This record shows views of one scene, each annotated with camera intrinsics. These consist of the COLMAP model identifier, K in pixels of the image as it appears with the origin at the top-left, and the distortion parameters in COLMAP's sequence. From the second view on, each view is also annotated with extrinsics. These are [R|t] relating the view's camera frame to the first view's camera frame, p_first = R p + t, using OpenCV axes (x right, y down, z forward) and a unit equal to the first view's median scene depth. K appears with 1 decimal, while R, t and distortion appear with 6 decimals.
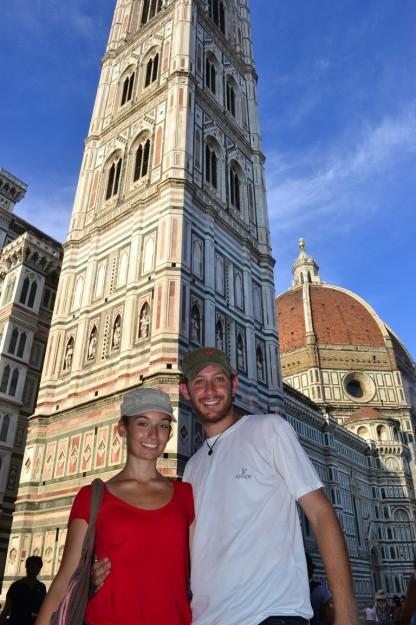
lens RADIAL K [[498.9, 0, 215.1], [0, 498.9, 313.6], [0, 0, 1]] dist [-0.064344, -0.002199]
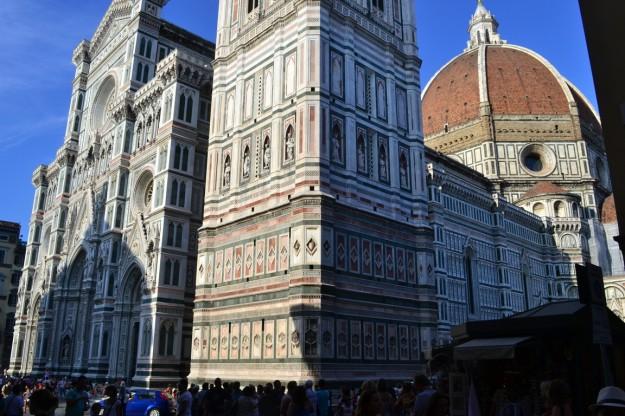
lens RADIAL K [[528.5, 0, 312.5], [0, 528.5, 208.0], [0, 0, 1]] dist [-0.042220, -0.001095]
pose [[0.988428, -0.032548, -0.148160, 0.062038], [0.066806, 0.970292, 0.232532, -0.094416], [0.136190, -0.239739, 0.961238, -0.118848]]
